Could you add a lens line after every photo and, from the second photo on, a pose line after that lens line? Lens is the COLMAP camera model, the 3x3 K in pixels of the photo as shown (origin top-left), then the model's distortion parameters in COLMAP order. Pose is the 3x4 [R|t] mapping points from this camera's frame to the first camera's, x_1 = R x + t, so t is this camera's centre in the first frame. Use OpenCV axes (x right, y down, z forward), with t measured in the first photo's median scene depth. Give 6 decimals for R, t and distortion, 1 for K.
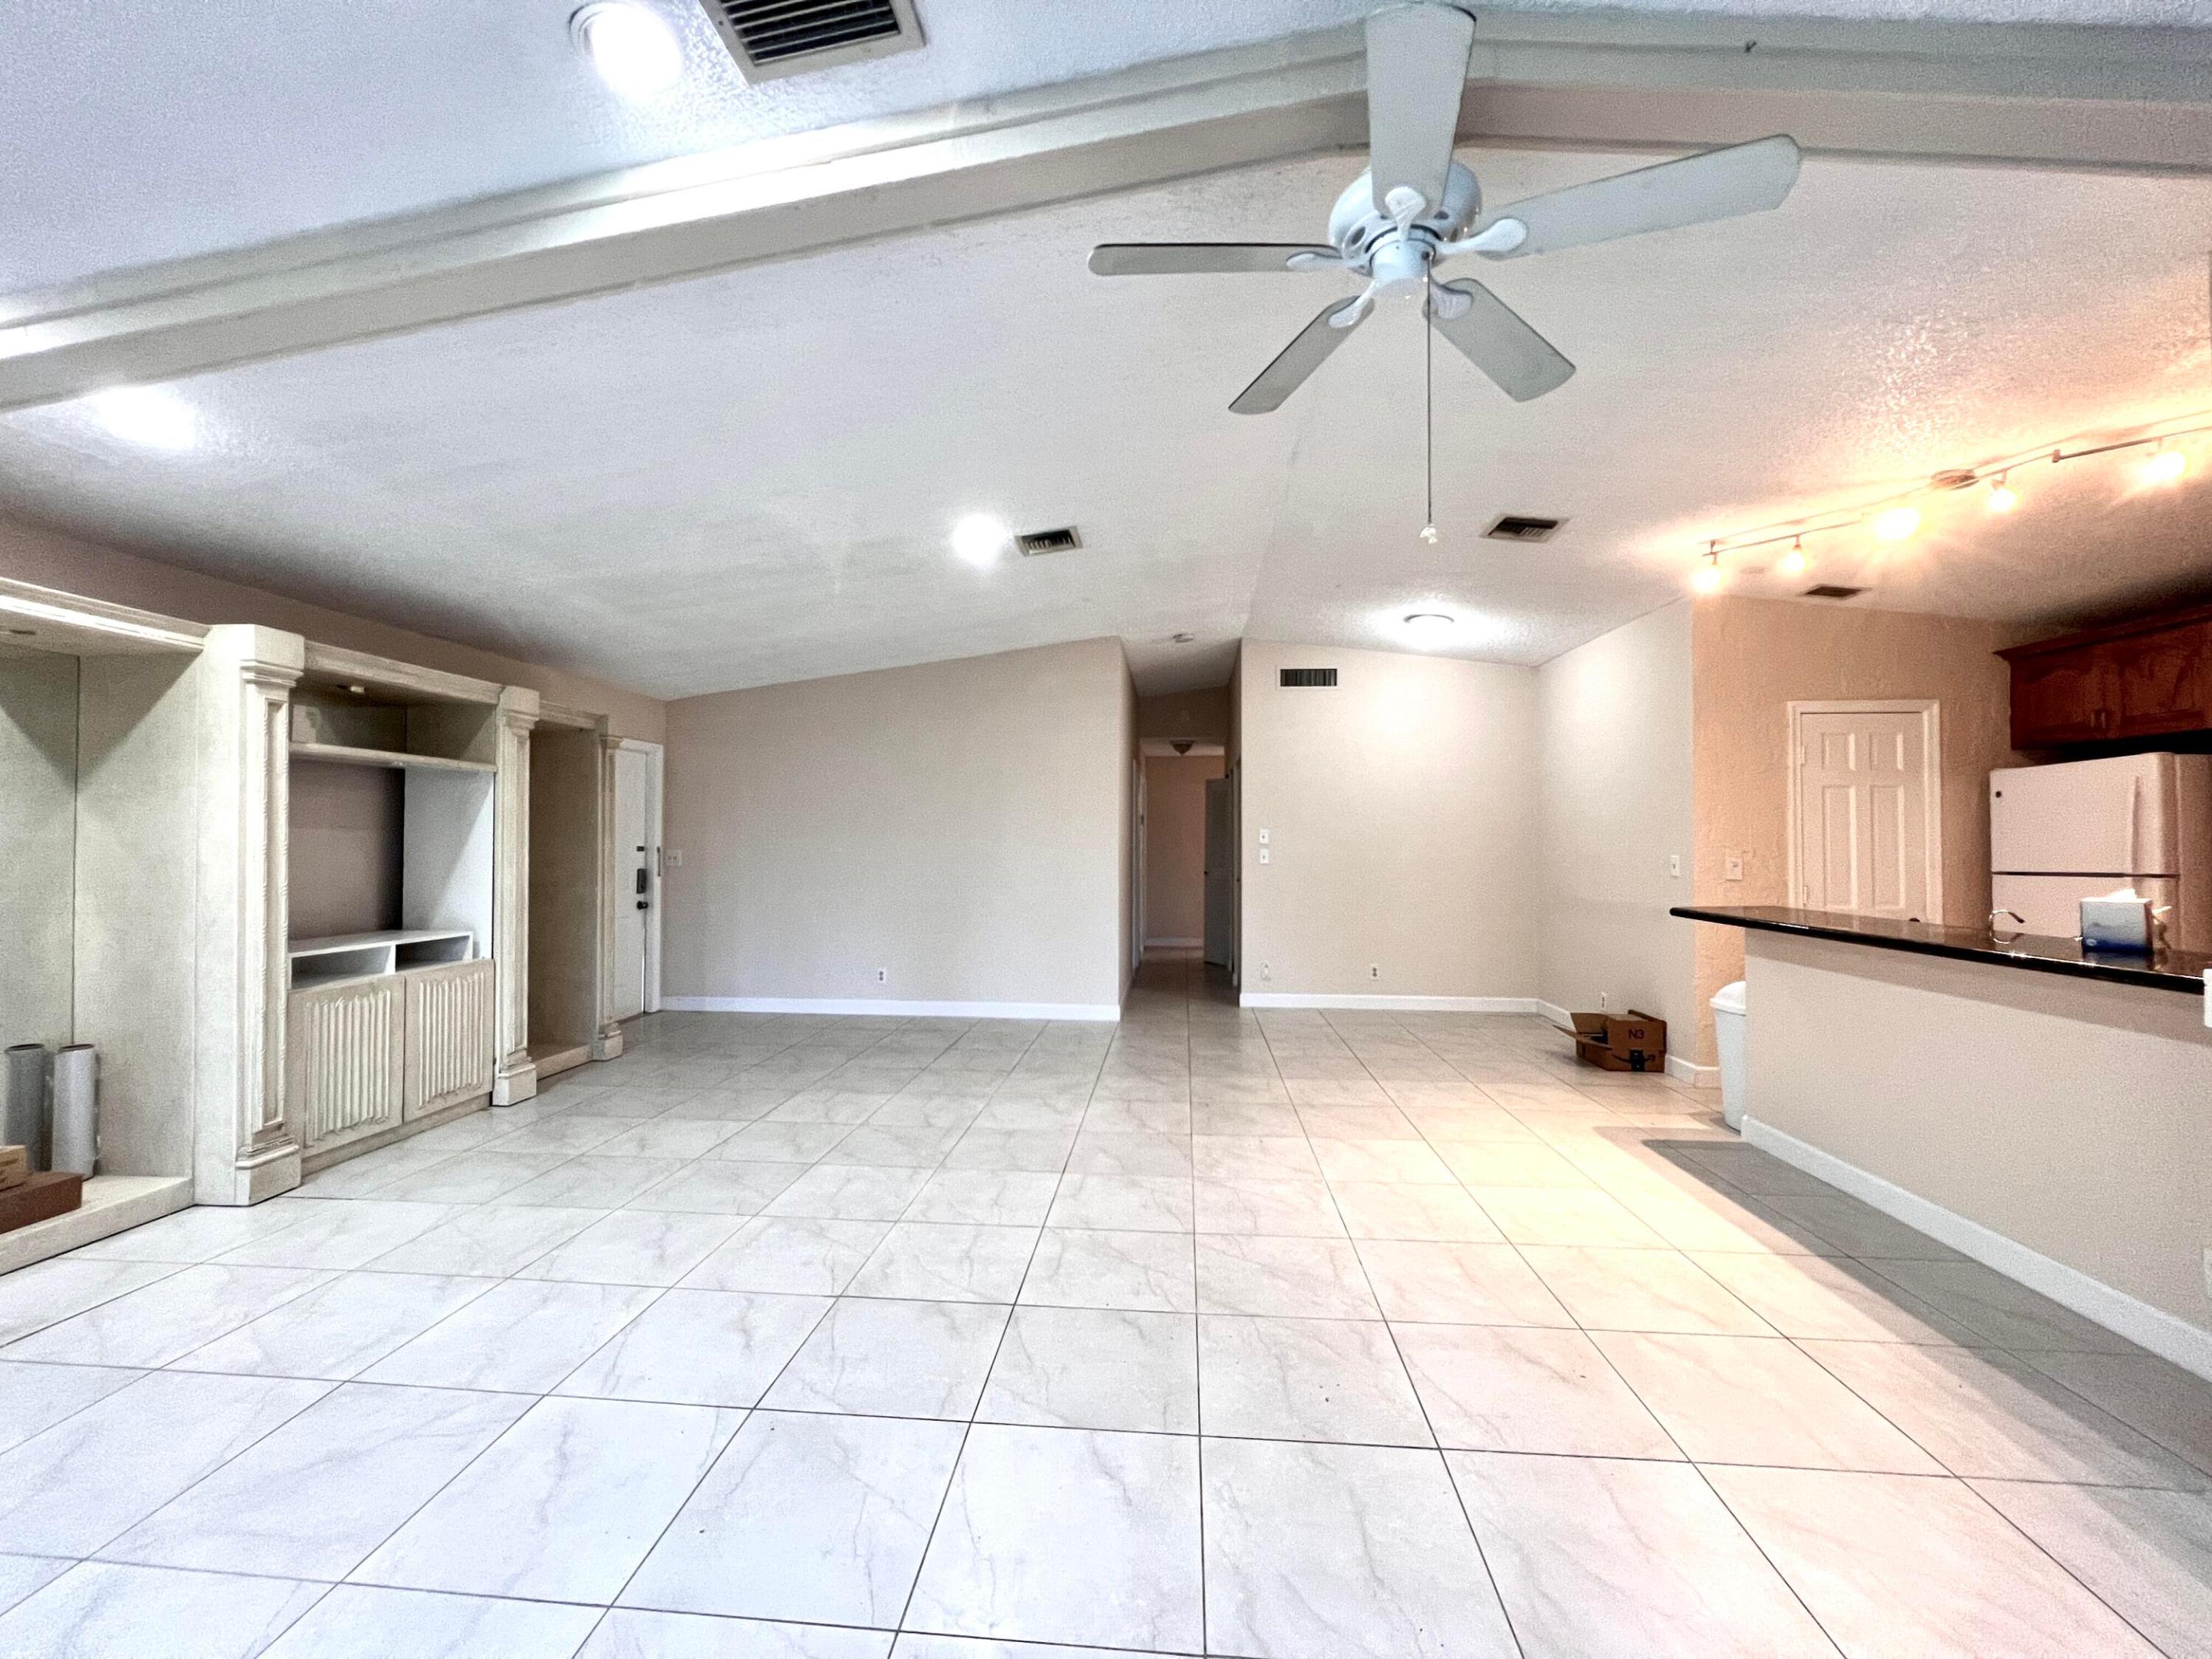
lens RADIAL K [[884.0, 0, 1106.0], [0, 884.0, 829.5], [0, 0, 1]] dist [0.000789, 0.000083]
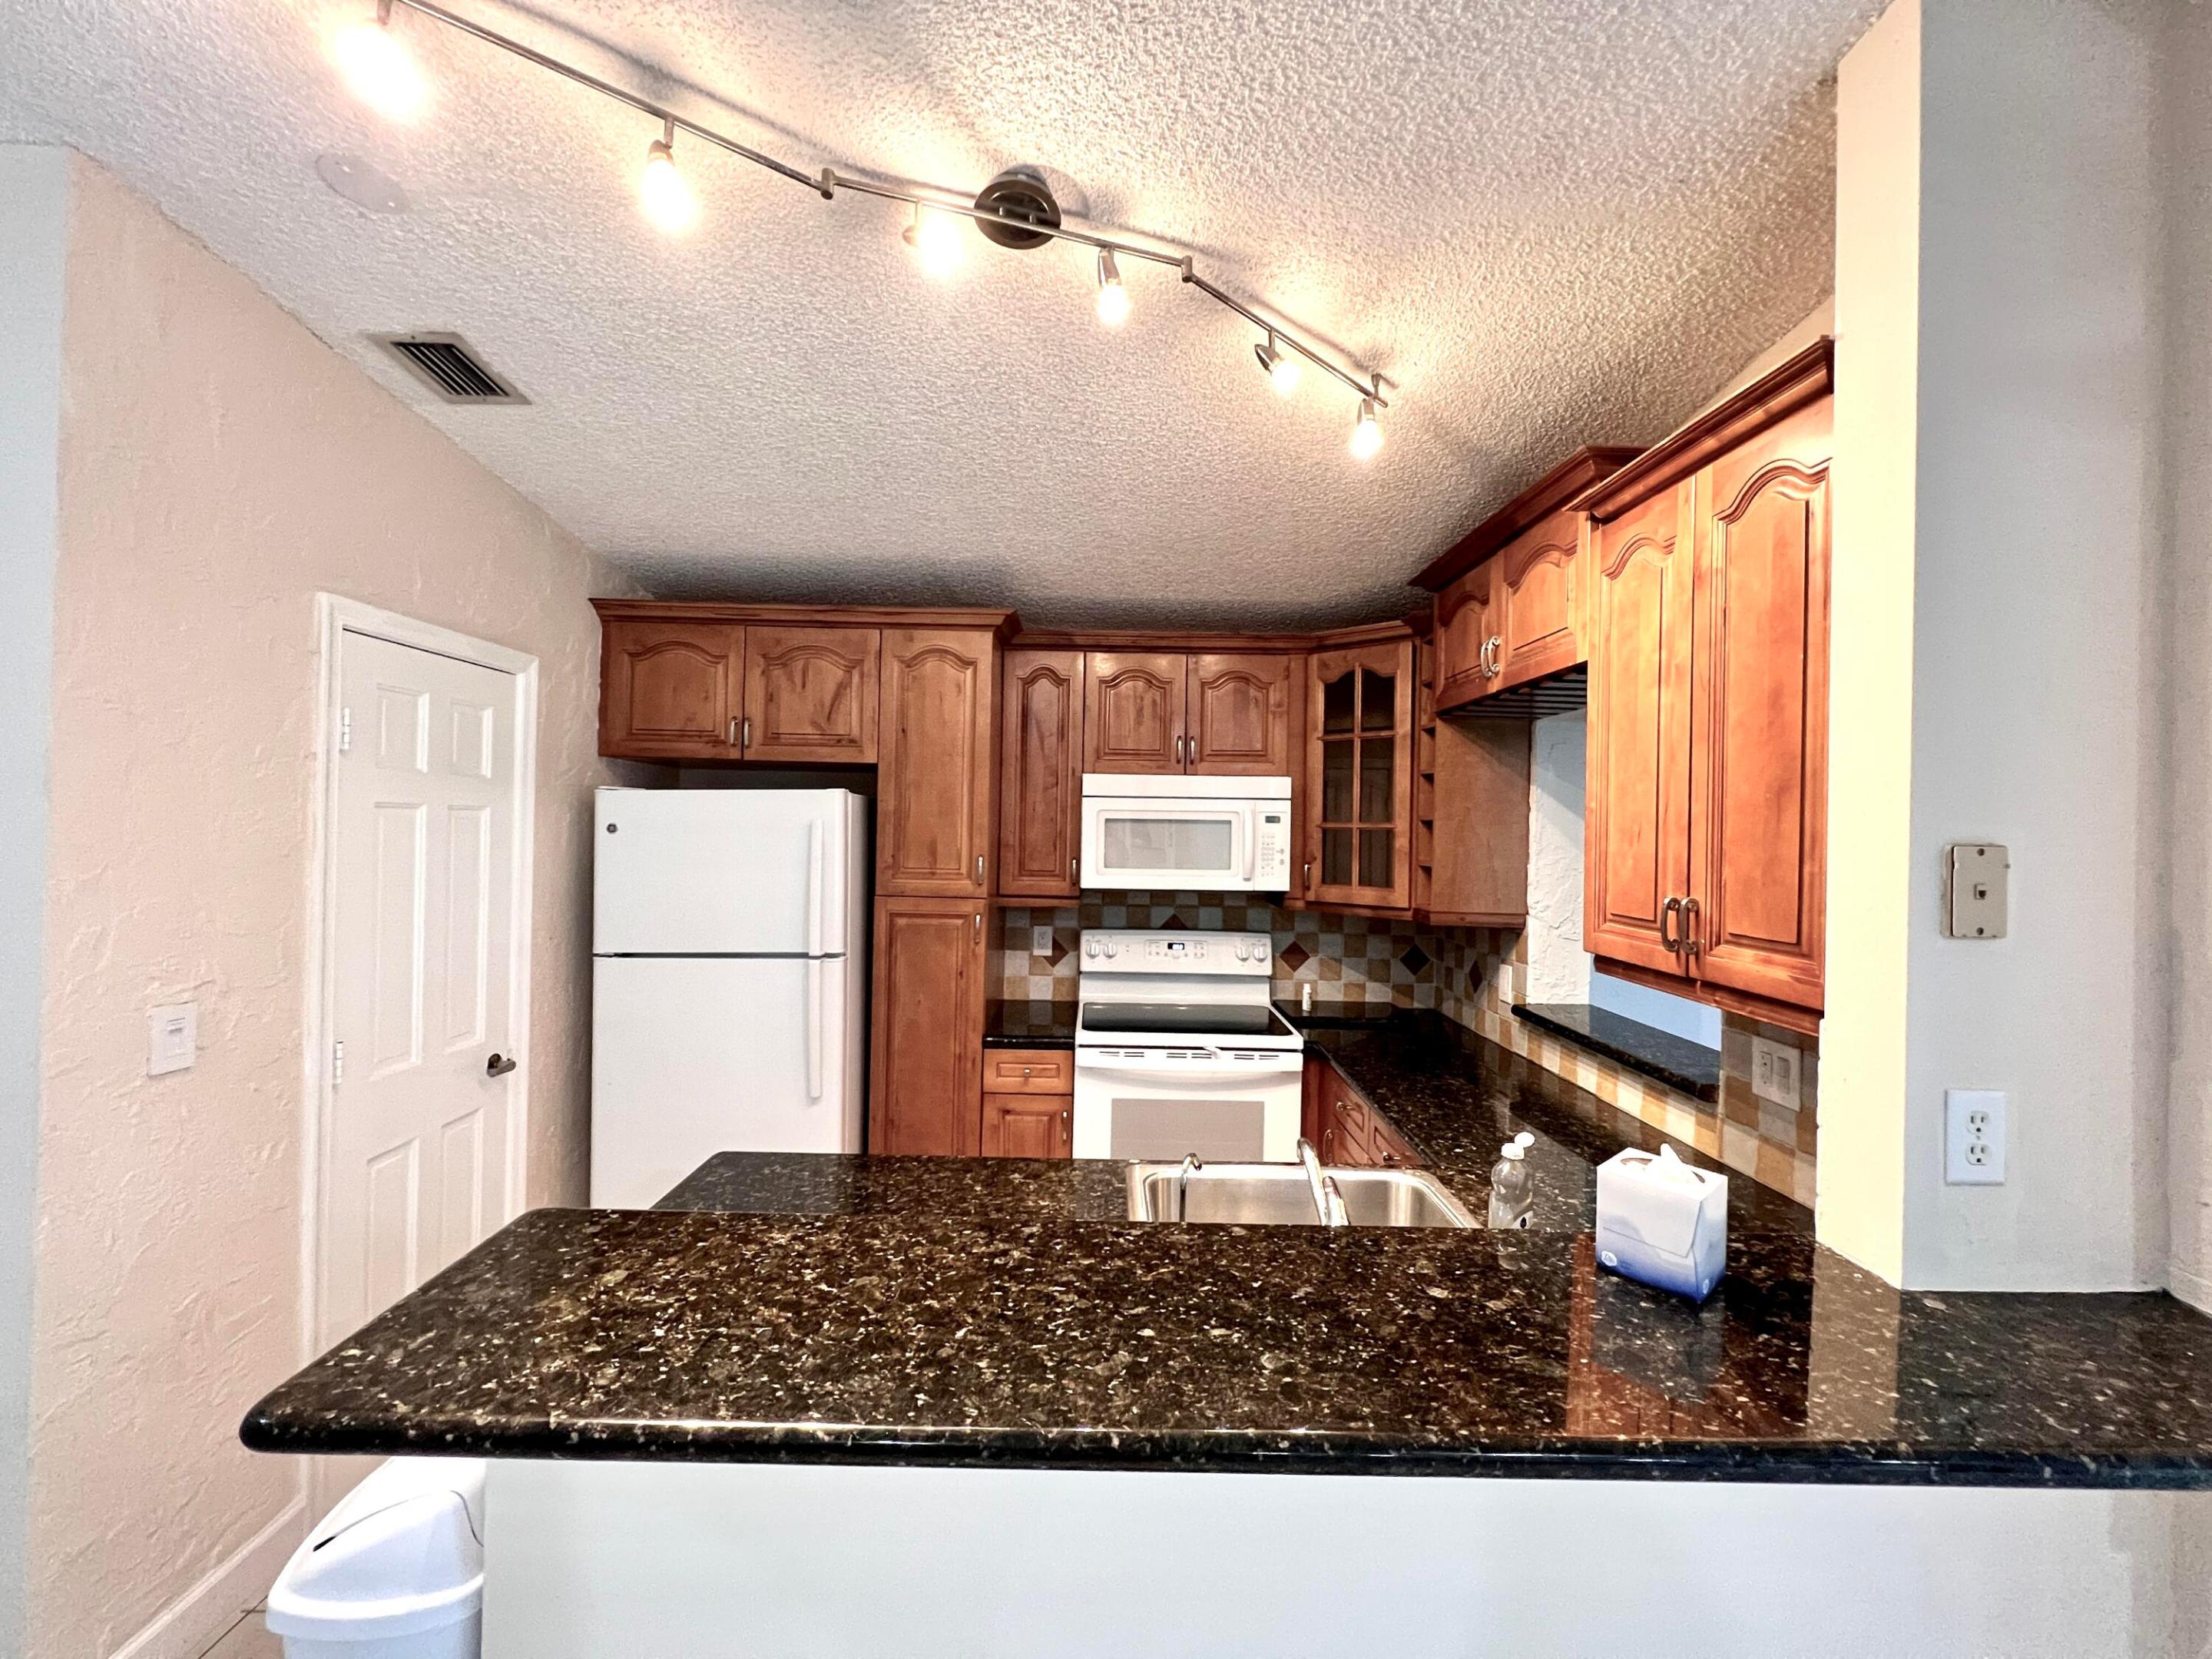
lens RADIAL K [[891.7, 0, 1097.2], [0, 891.7, 821.4], [0, 0, 1]] dist [0.003139, 0.000296]
pose [[-0.093481, 0.003502, 0.995615, 0.389644], [-0.035145, 0.999359, -0.006815, -0.057916], [-0.995001, -0.035628, -0.093298, 0.795174]]
